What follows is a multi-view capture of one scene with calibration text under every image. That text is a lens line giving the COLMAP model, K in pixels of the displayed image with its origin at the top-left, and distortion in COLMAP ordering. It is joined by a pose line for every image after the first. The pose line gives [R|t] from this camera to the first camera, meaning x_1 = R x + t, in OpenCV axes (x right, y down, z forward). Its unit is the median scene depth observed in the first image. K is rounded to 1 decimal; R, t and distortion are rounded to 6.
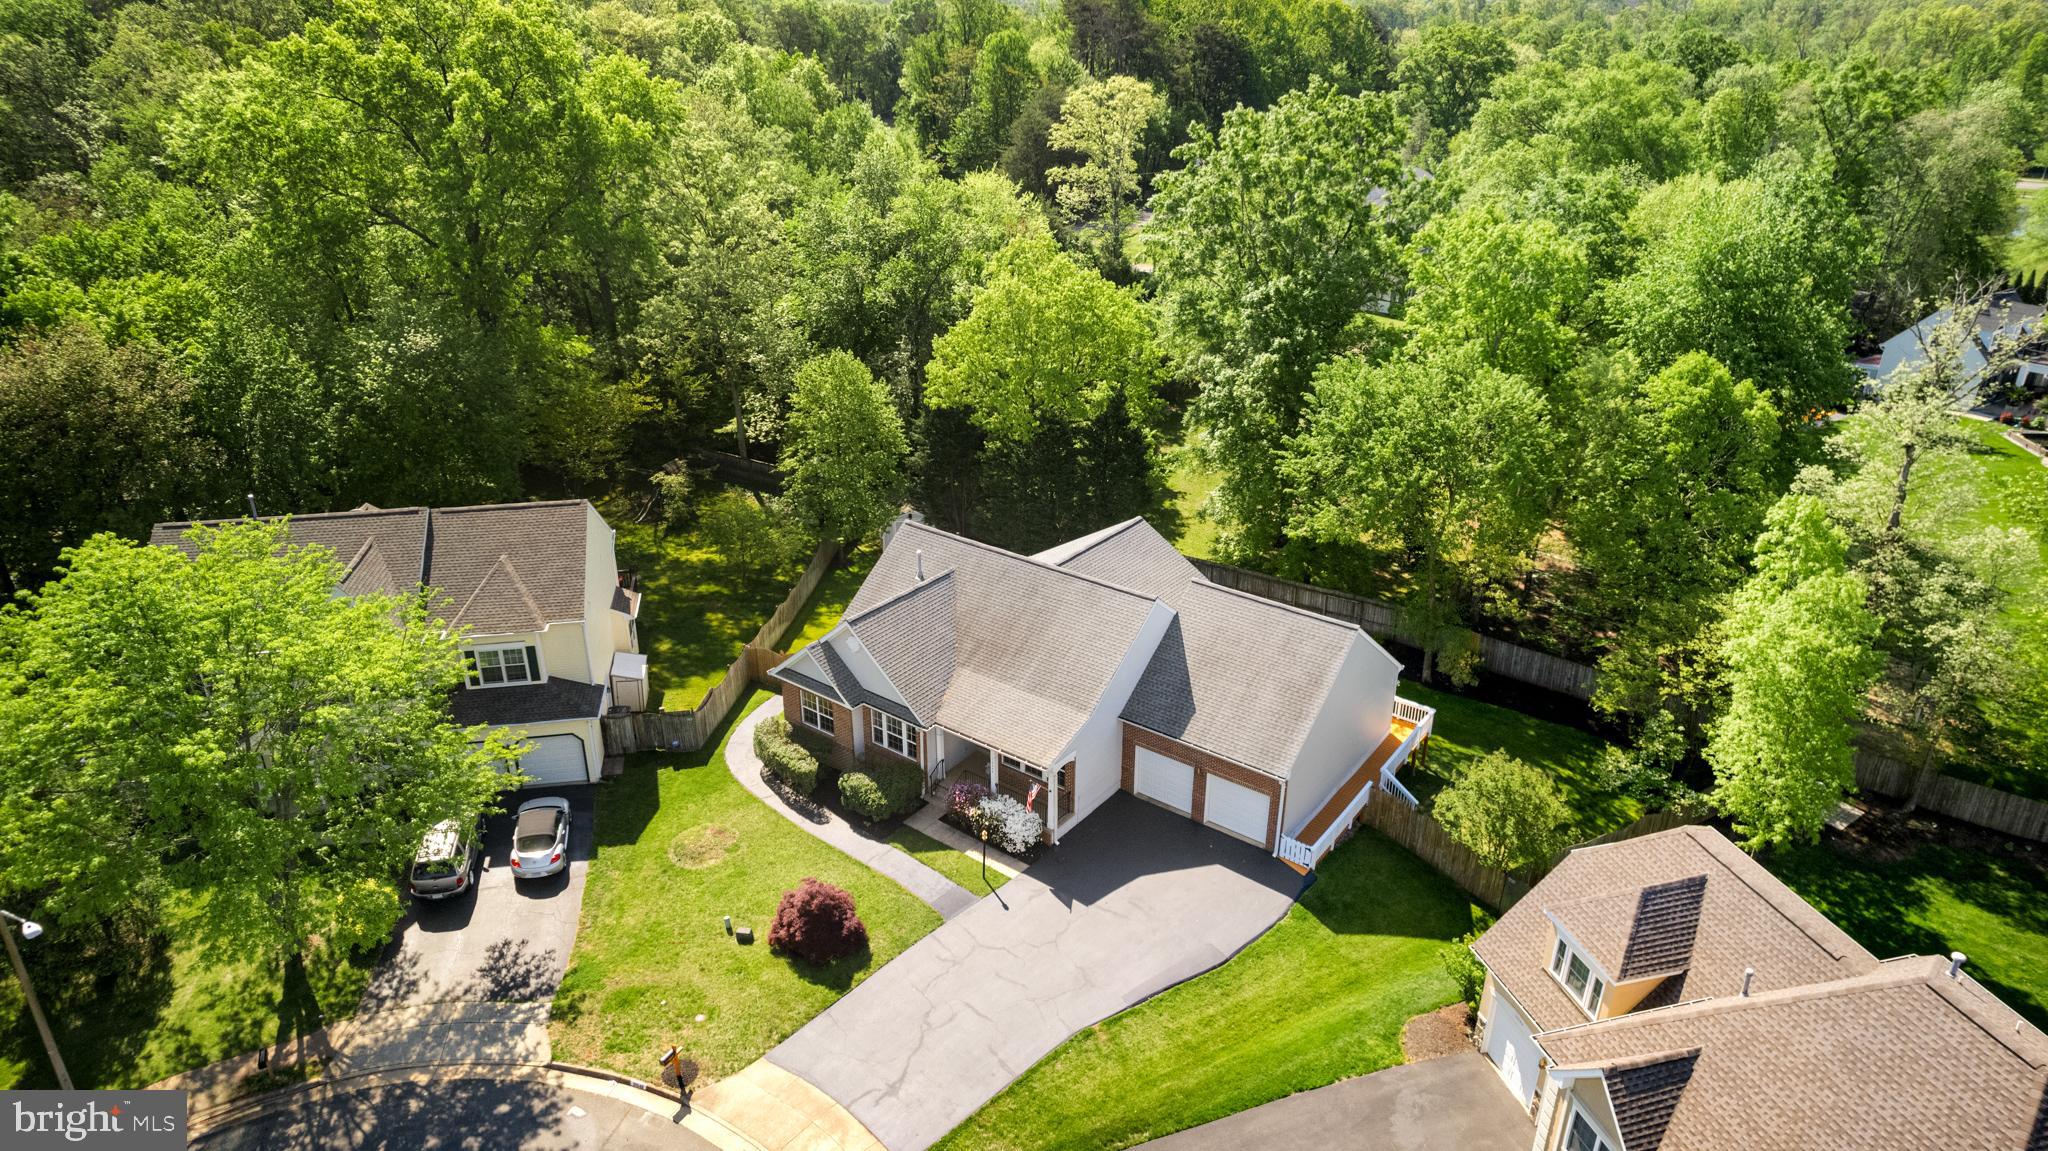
lens RADIAL K [[1316.0, 0, 1031.4], [0, 1316.0, 579.4], [0, 0, 1]] dist [-0.067175, 0.058190]
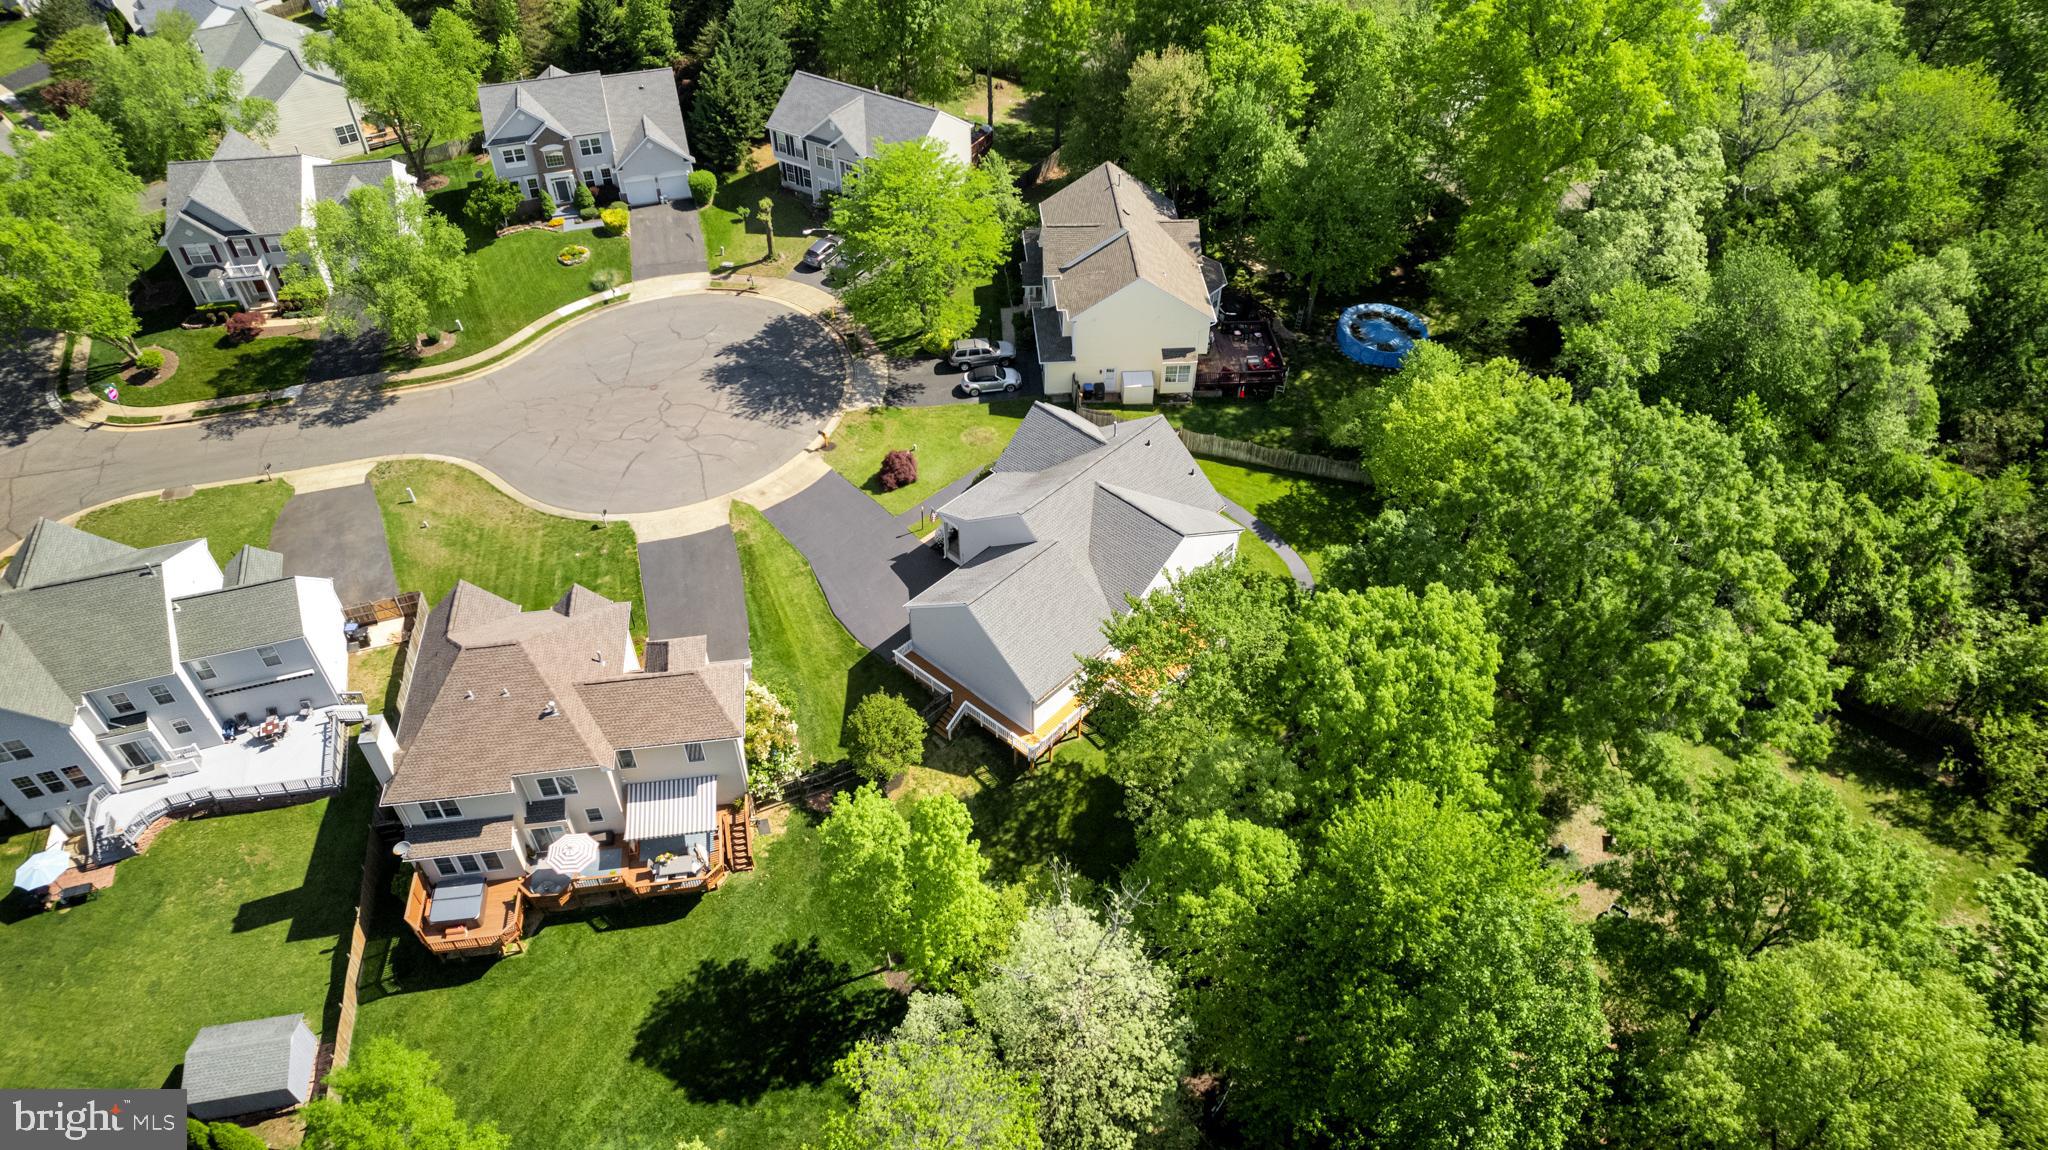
lens RADIAL K [[1315.2, 0, 1034.3], [0, 1315.2, 585.2], [0, 0, 1]] dist [-0.061656, 0.050261]
pose [[-0.103951, 0.696406, -0.710080, 1.249898], [-0.419724, 0.616542, 0.666114, -0.967264], [0.901679, 0.367281, 0.228209, 0.724123]]
